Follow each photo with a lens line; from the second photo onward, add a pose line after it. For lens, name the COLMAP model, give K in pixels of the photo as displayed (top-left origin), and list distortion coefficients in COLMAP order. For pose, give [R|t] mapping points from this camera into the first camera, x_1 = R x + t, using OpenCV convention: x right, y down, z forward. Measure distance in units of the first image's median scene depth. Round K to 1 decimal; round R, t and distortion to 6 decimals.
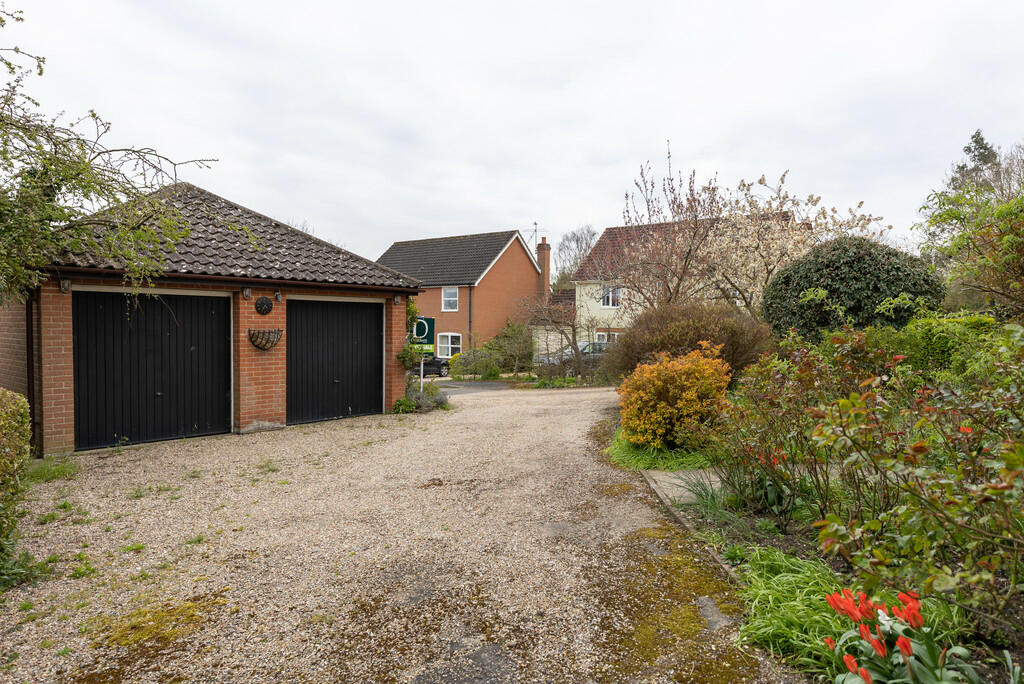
lens RADIAL K [[624.7, 0, 512.0], [0, 624.7, 340.1], [0, 0, 1]] dist [0.000389, 0.000036]
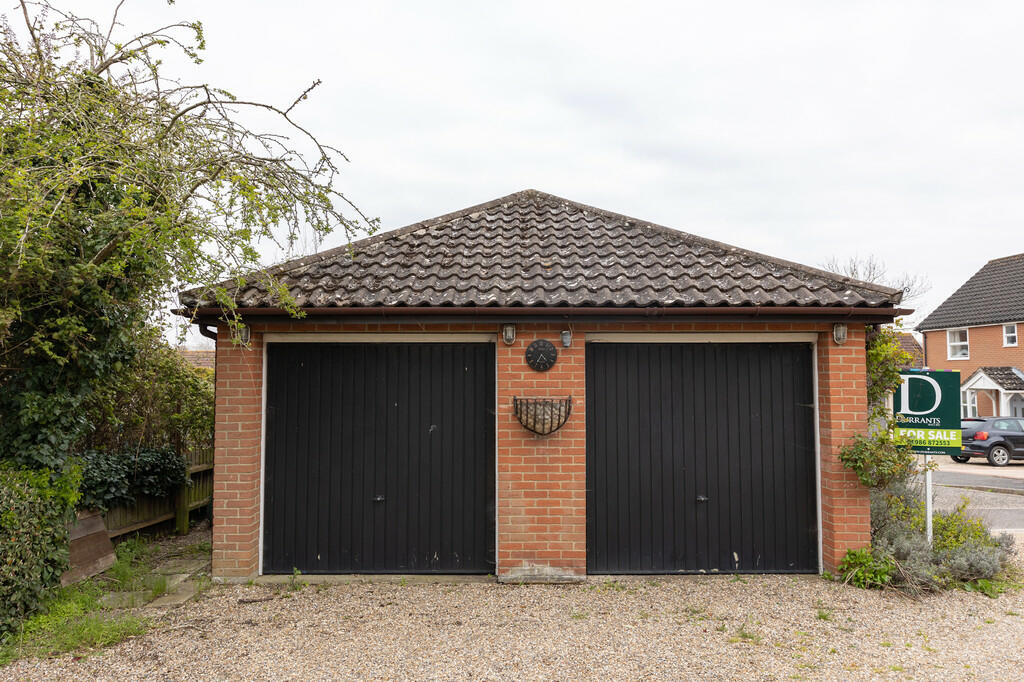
lens RADIAL K [[640.6, 0, 512.0], [0, 640.6, 339.0], [0, 0, 1]] dist [0.008161, 0.000273]
pose [[0.652788, -0.050332, -0.755867, 0.023326], [-0.012165, 0.996965, -0.076892, -0.024392], [0.757443, 0.059389, 0.650194, 0.588962]]
